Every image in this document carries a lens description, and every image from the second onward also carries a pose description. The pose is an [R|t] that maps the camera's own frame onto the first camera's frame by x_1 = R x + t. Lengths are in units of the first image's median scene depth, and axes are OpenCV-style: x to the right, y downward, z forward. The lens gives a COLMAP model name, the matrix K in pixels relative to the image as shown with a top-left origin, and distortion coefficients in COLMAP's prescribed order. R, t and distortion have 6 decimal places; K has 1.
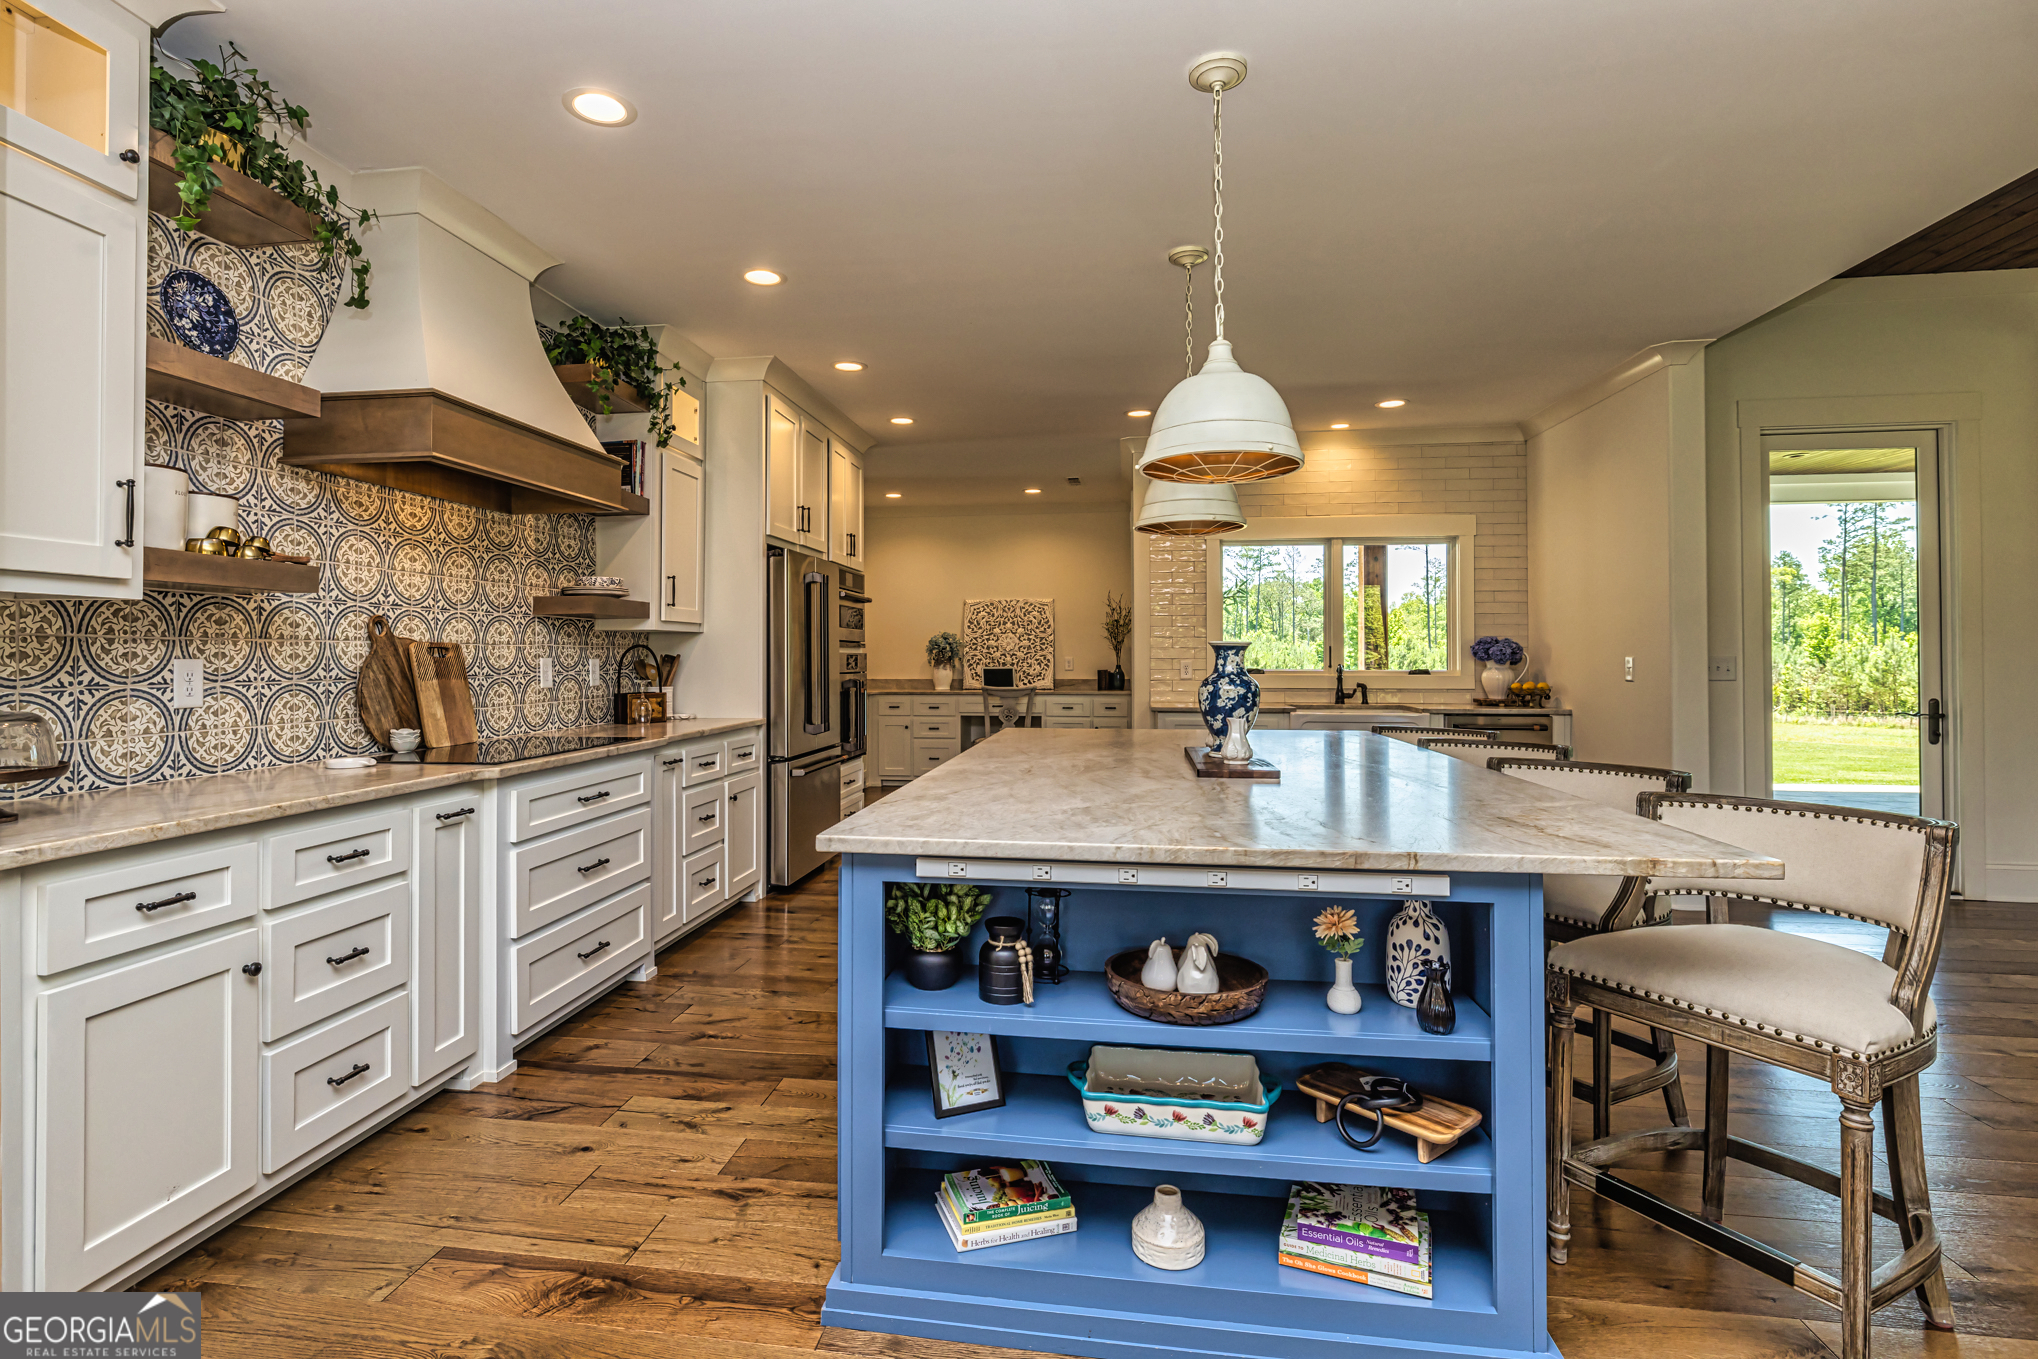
lens RADIAL K [[963.2, 0, 993.0], [0, 963.2, 640.2], [0, 0, 1]] dist [0.001984, -0.000081]
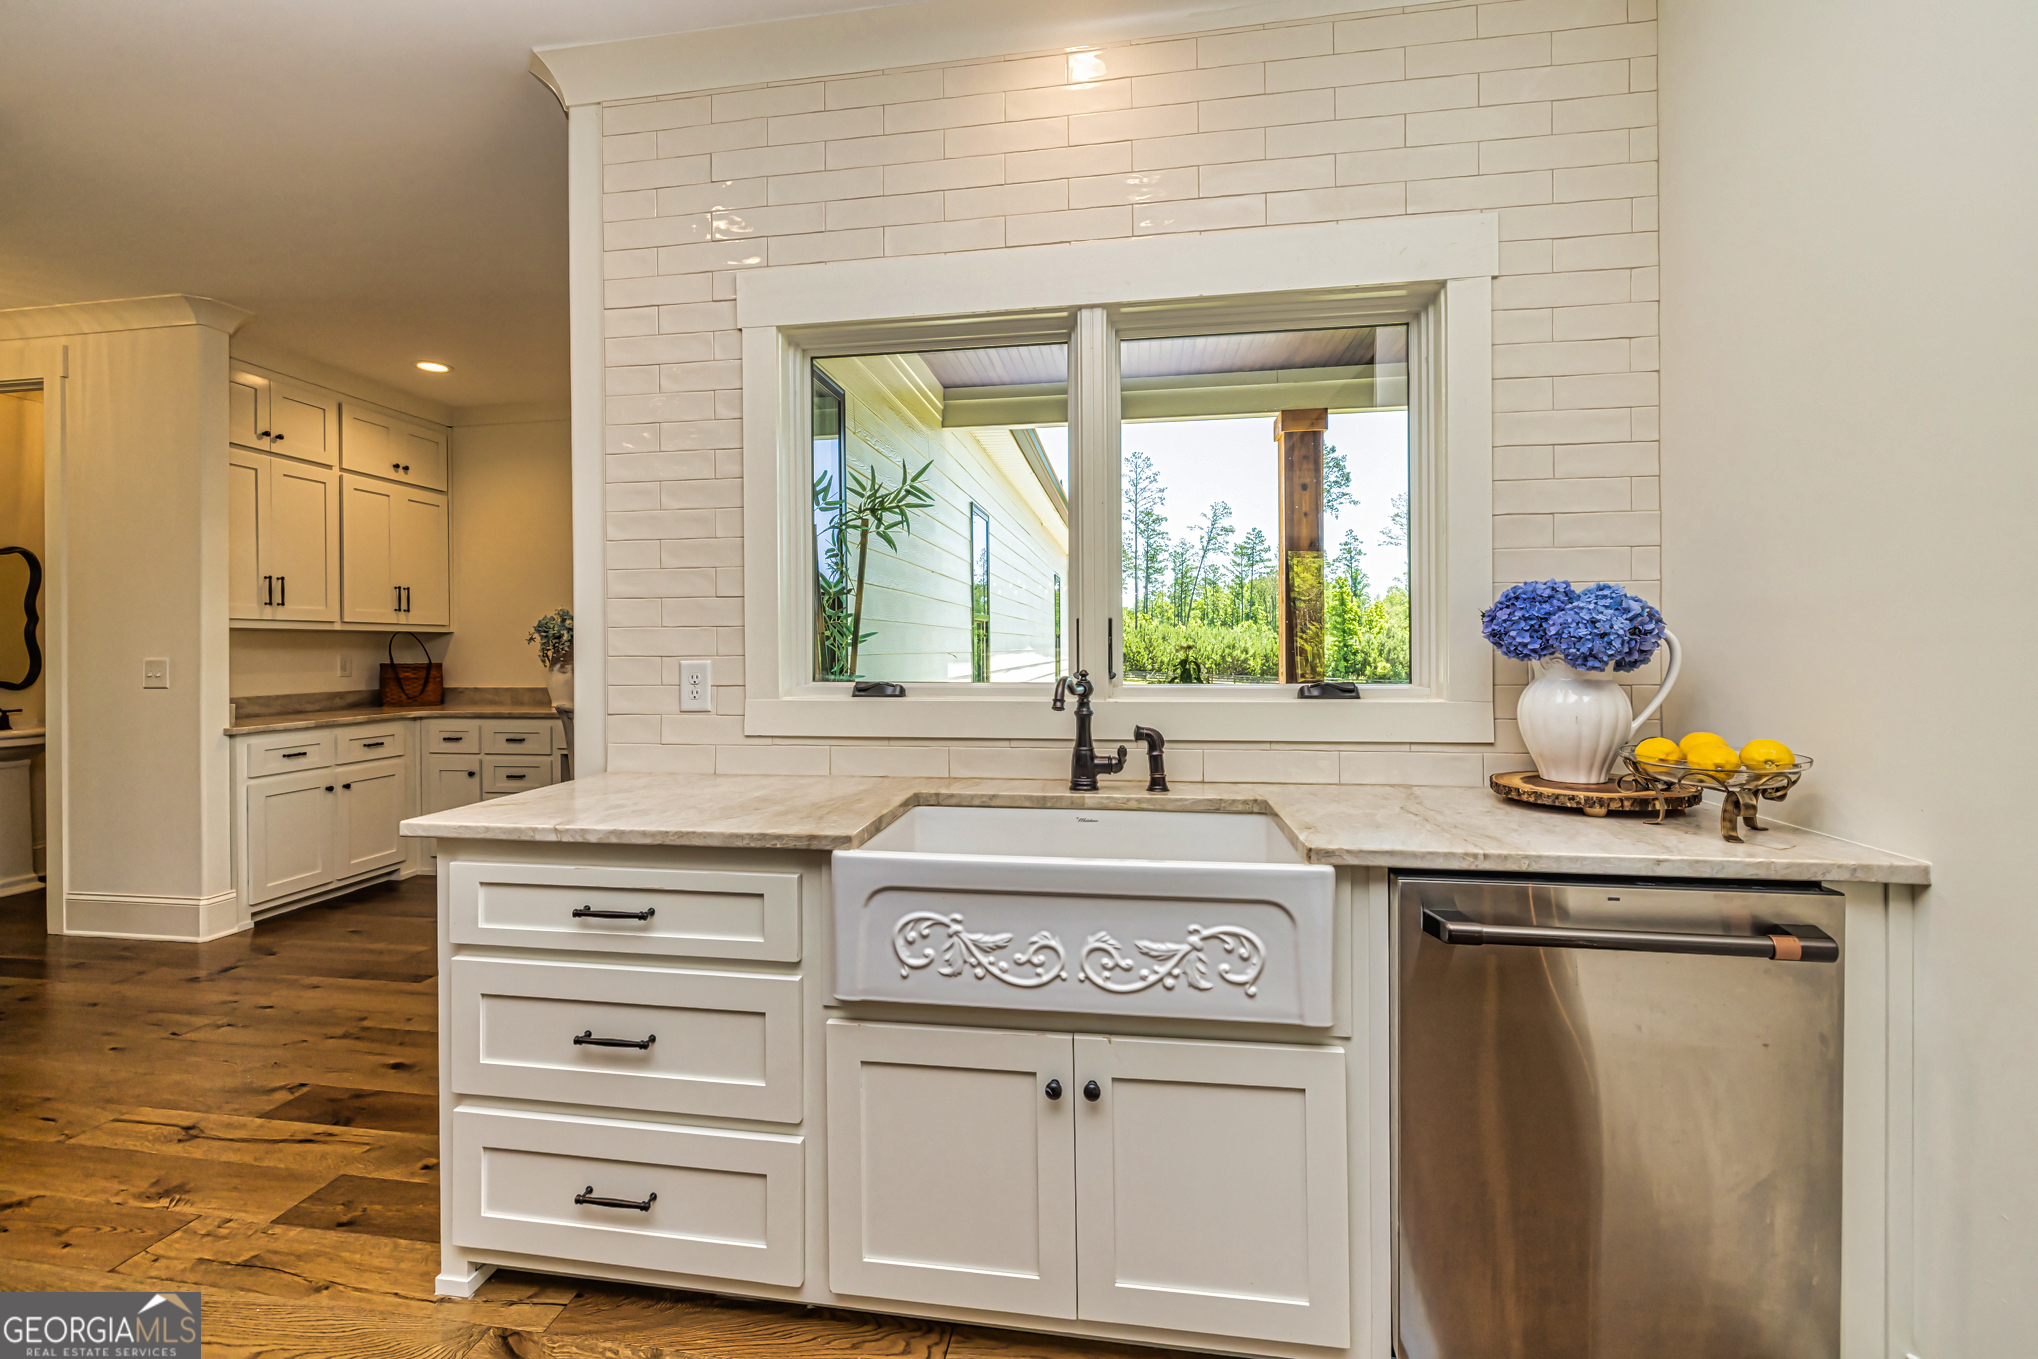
lens RADIAL K [[876.3, 0, 990.1], [0, 876.3, 655.5], [0, 0, 1]] dist [0.000907, -0.000035]
pose [[0.999735, -0.006449, -0.022093, 0.585046], [0.007027, 0.999633, 0.026178, 0.020155], [0.021917, -0.026327, 0.999413, 1.216972]]
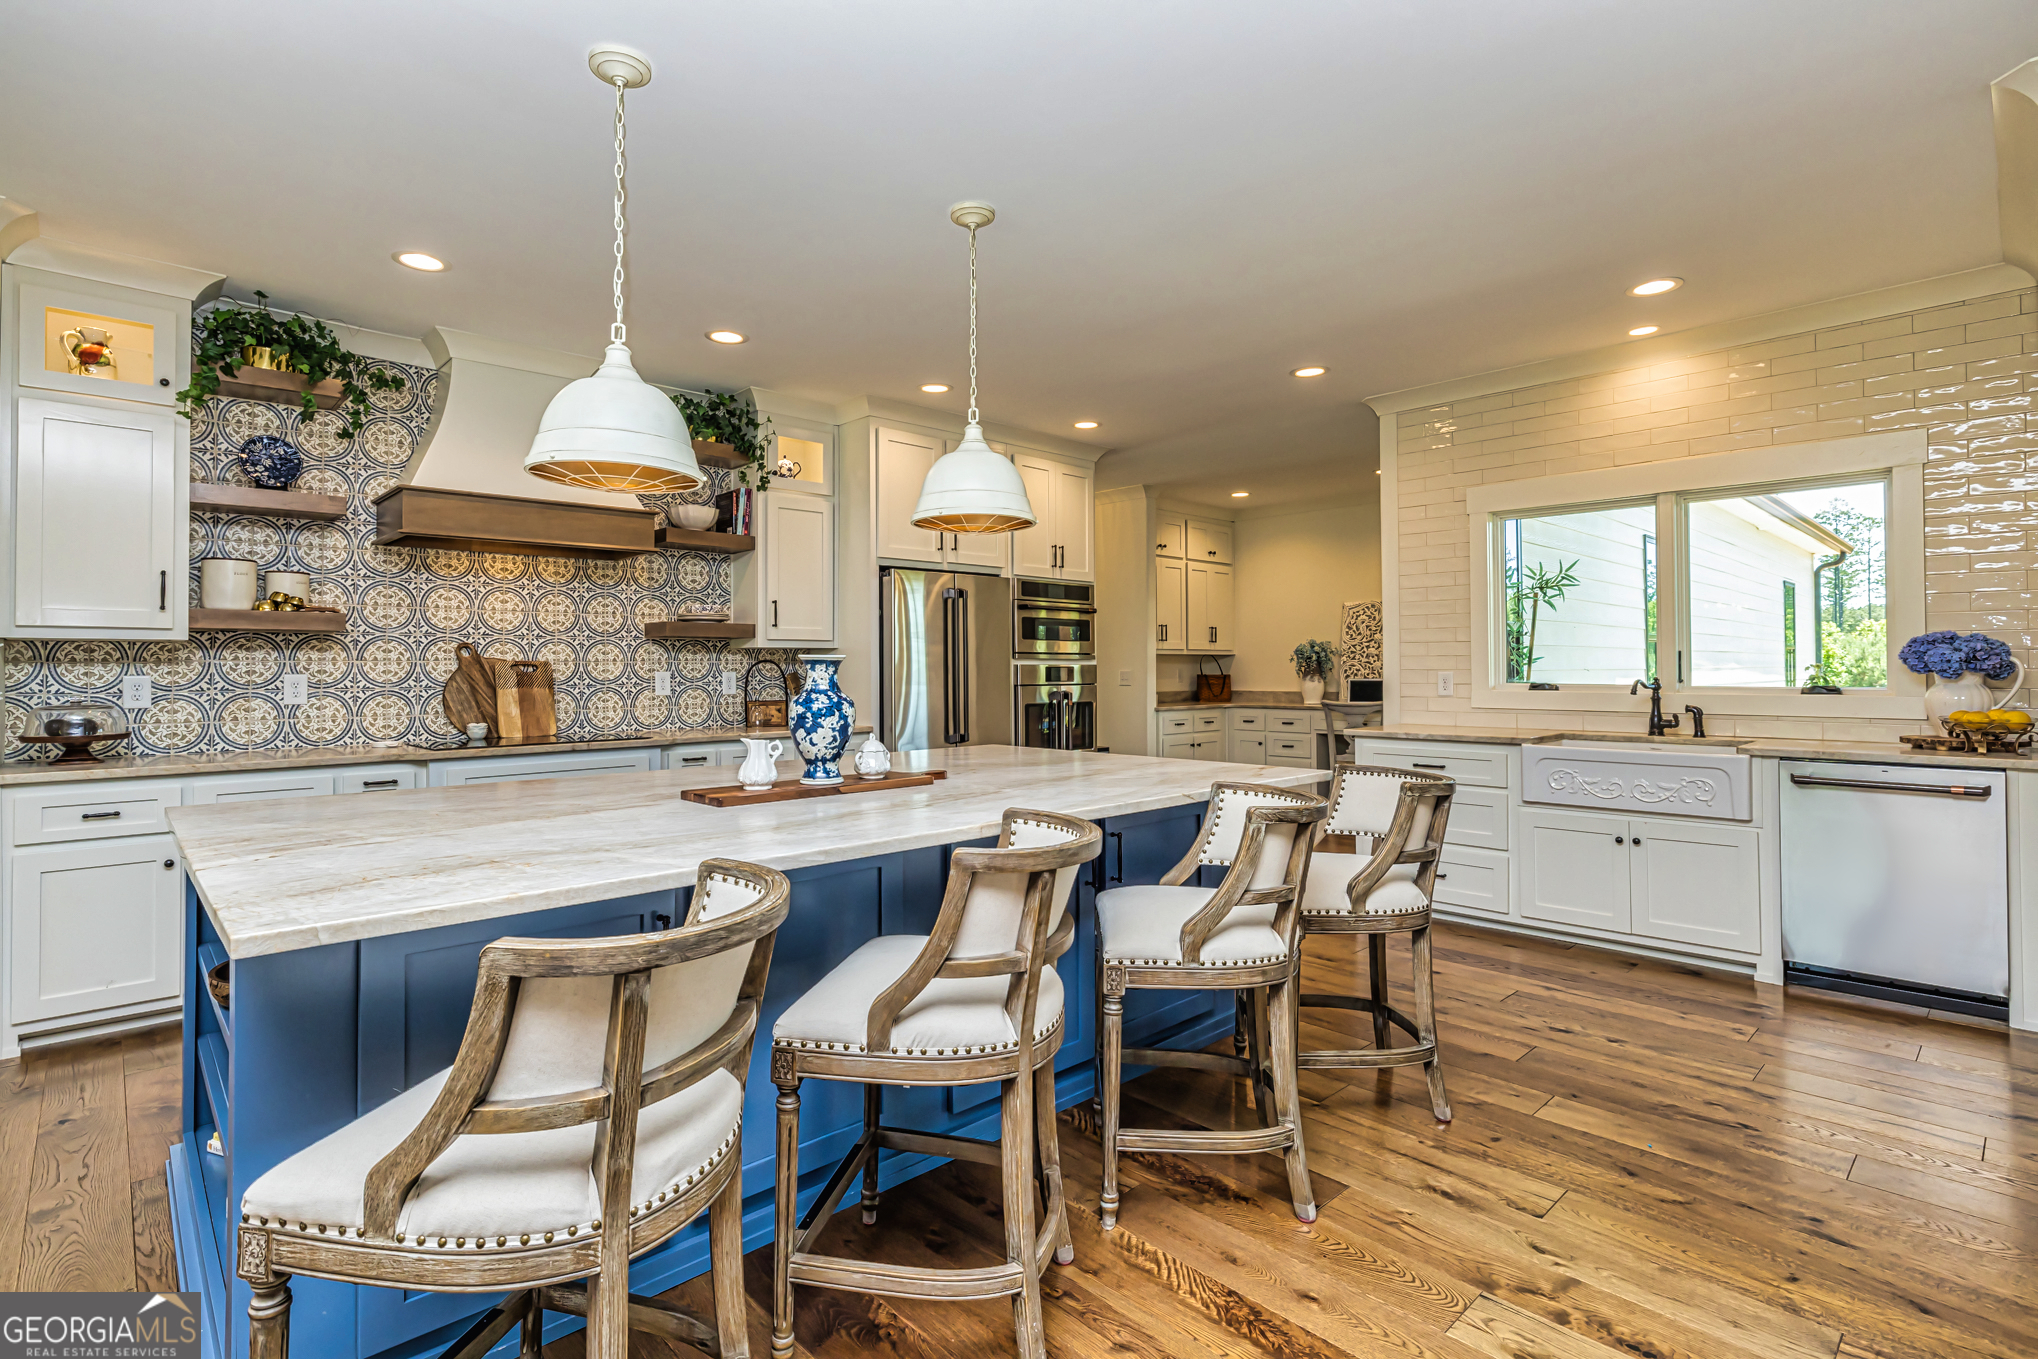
lens RADIAL K [[963.2, 0, 1014.5], [0, 963.2, 649.2], [0, 0, 1]] dist [0.001984, -0.000081]
pose [[0.789153, -0.014693, -0.614020, 0.737512], [0.014832, 0.999878, -0.004864, 0.002504], [0.614017, -0.005269, 0.789275, 0.313734]]
